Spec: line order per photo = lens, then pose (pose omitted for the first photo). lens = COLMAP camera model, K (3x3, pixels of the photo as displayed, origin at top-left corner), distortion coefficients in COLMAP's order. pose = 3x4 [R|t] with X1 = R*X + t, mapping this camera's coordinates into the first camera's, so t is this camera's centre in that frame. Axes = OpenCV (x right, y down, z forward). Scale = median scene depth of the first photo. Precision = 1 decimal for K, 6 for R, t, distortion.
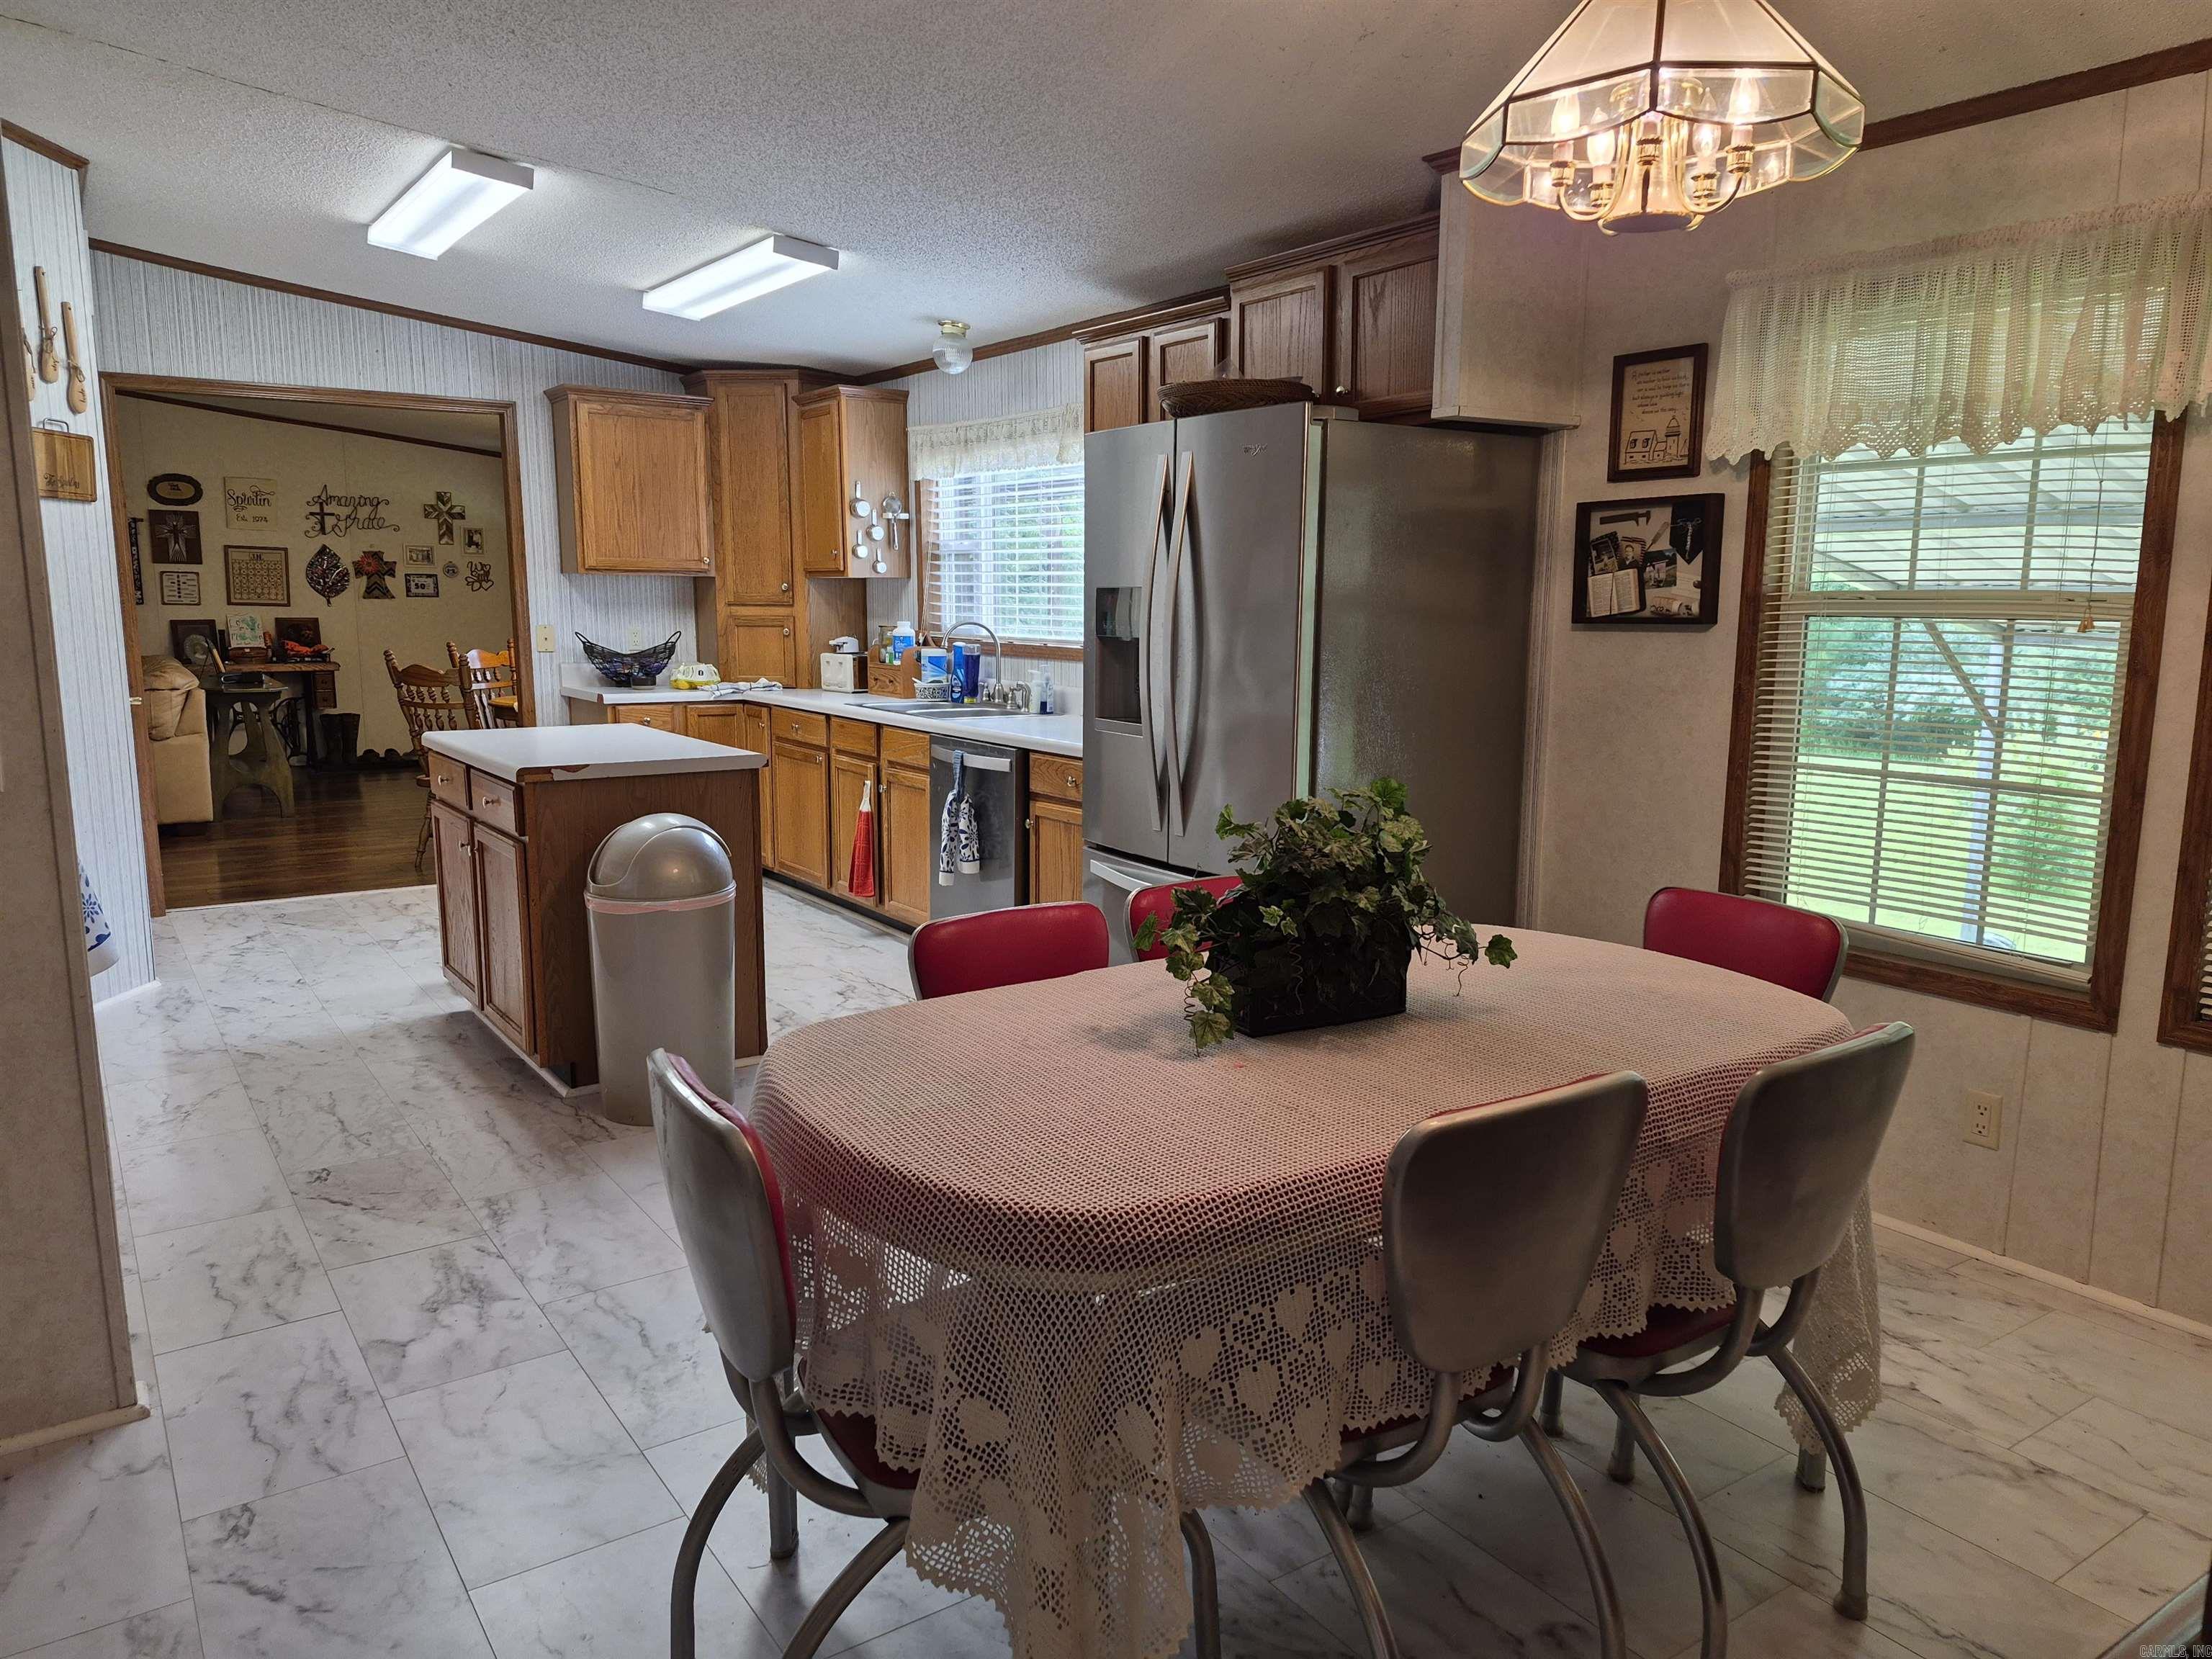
lens RADIAL K [[1533.2, 0, 1120.8], [0, 1533.2, 827.3], [0, 0, 1]] dist [0.084589, -0.092295]
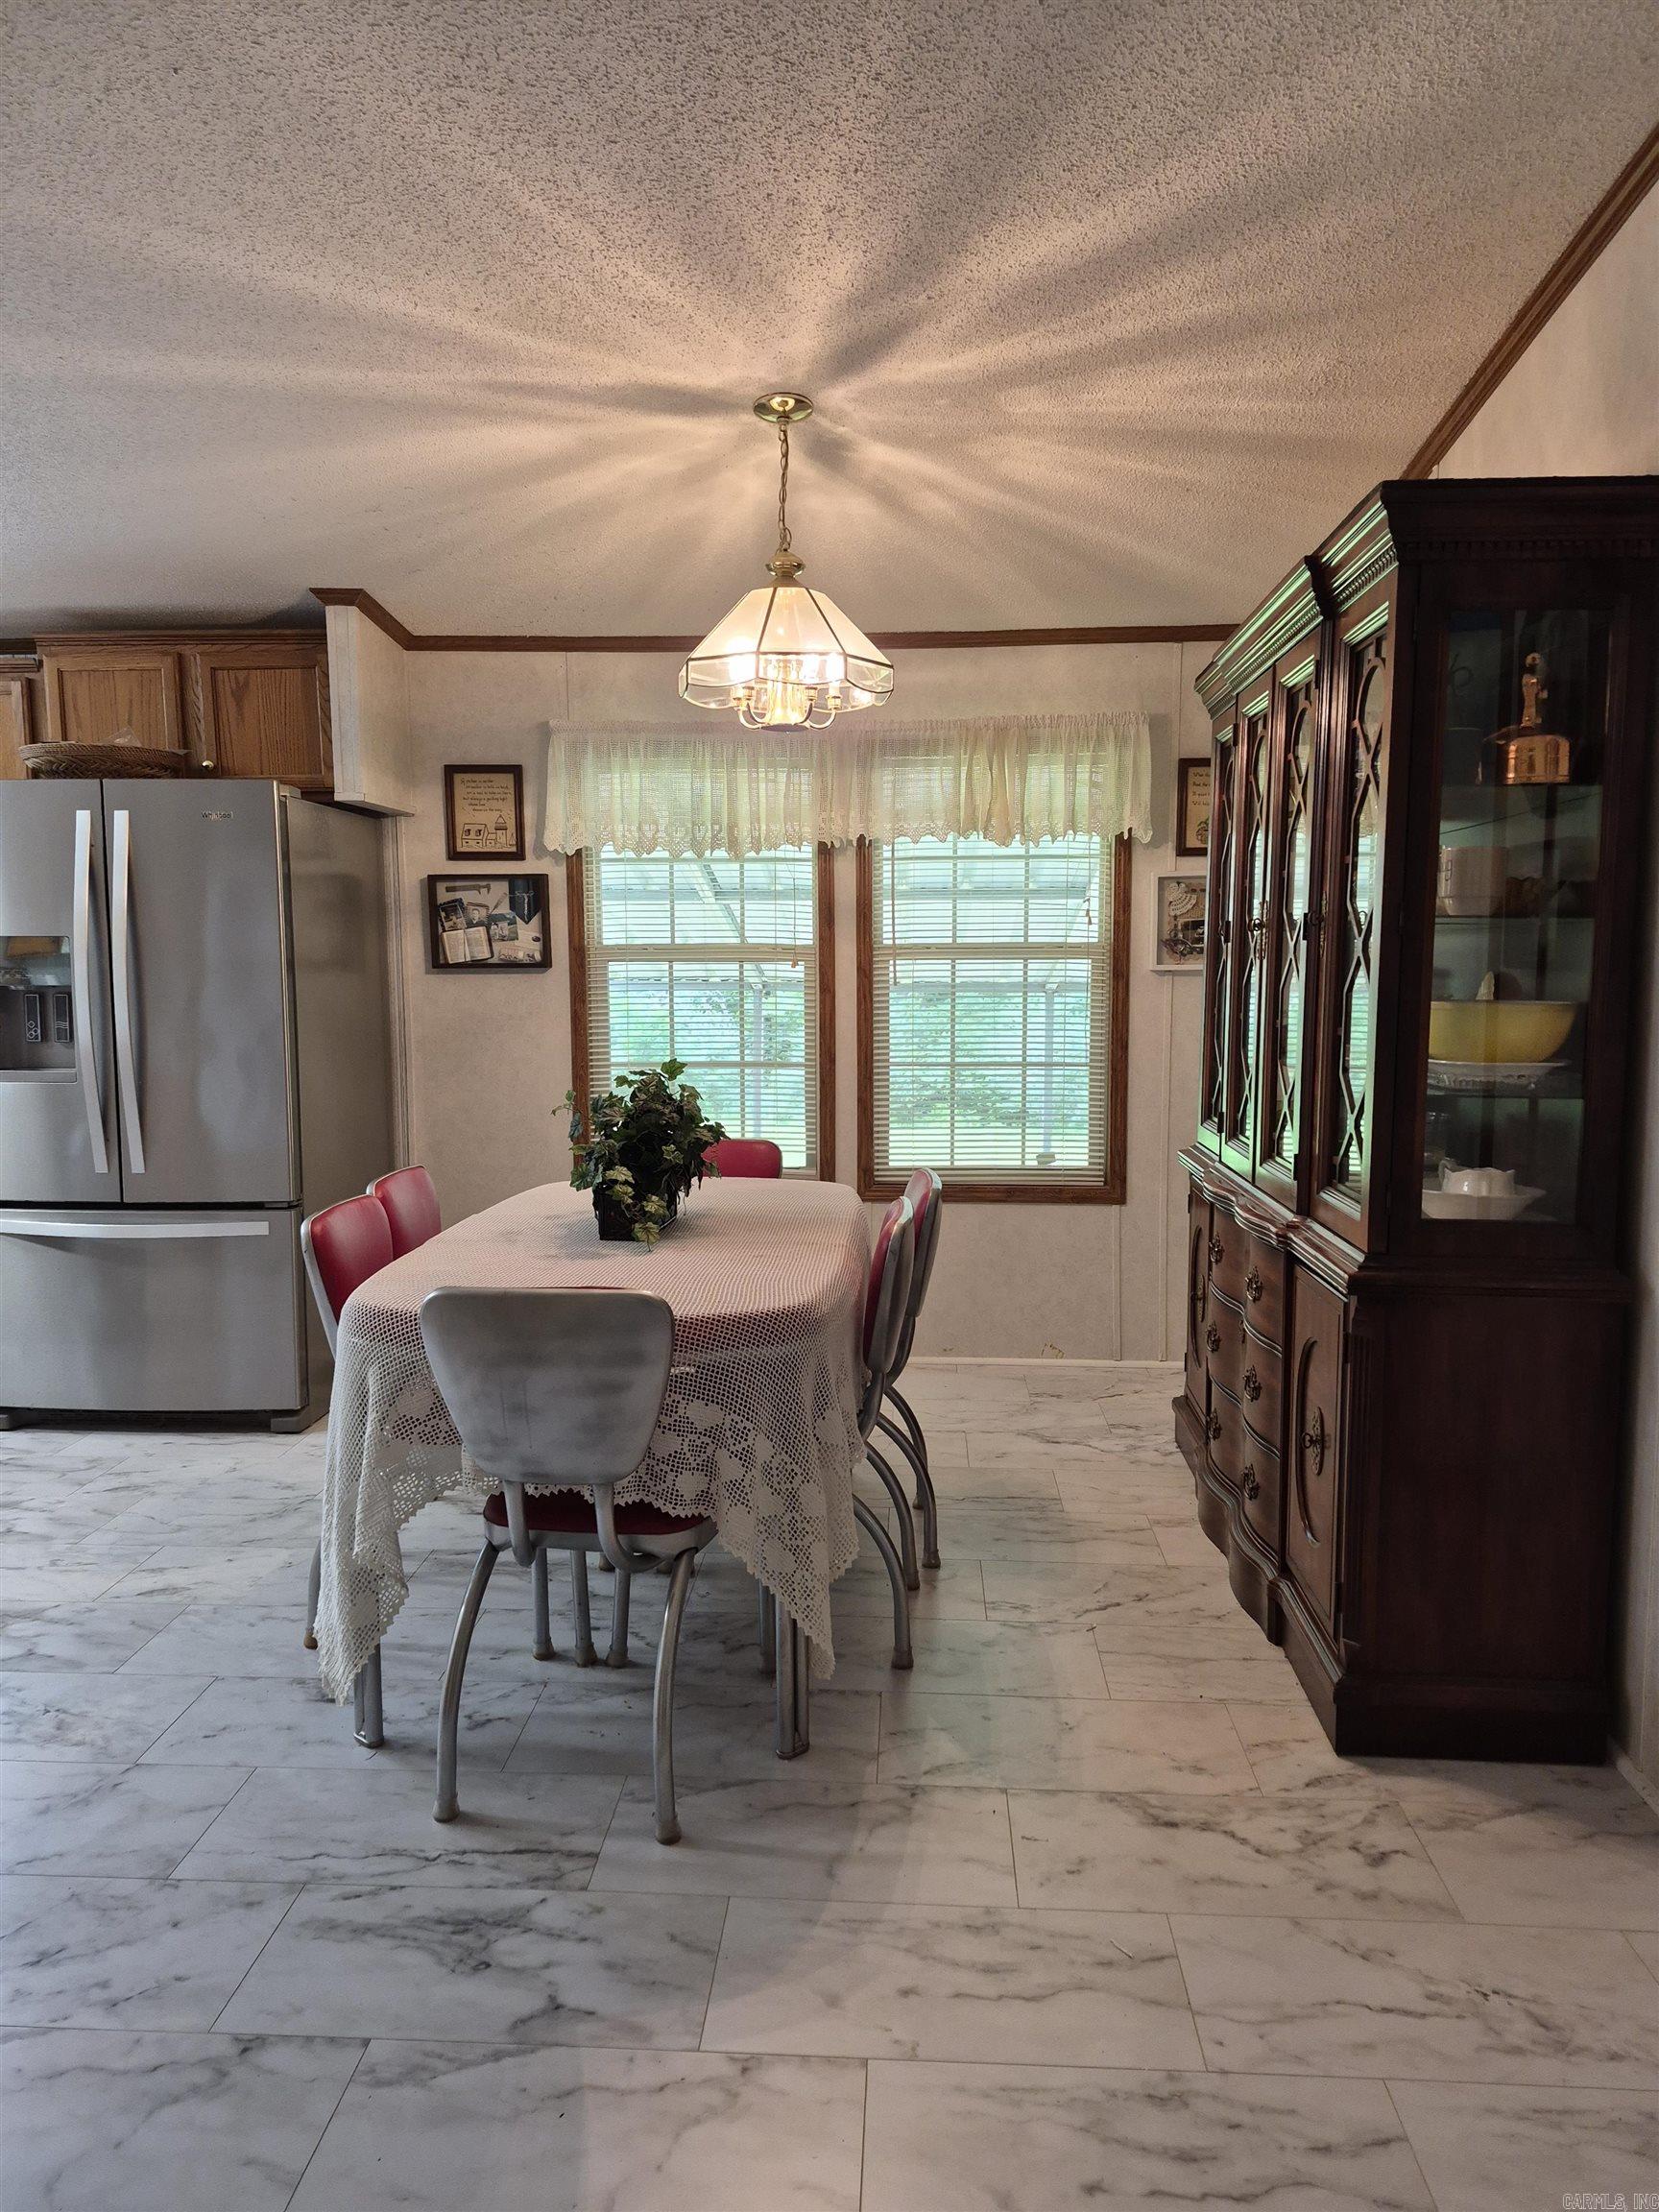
lens RADIAL K [[1533.2, 0, 836.7], [0, 1533.2, 1101.9], [0, 0, 1]] dist [0.084589, -0.092295]
pose [[0.597569, -0.091013, 0.796636, -0.546054], [0.128477, 0.991568, 0.016911, -0.003077], [-0.791458, 0.092243, 0.604223, -0.015690]]
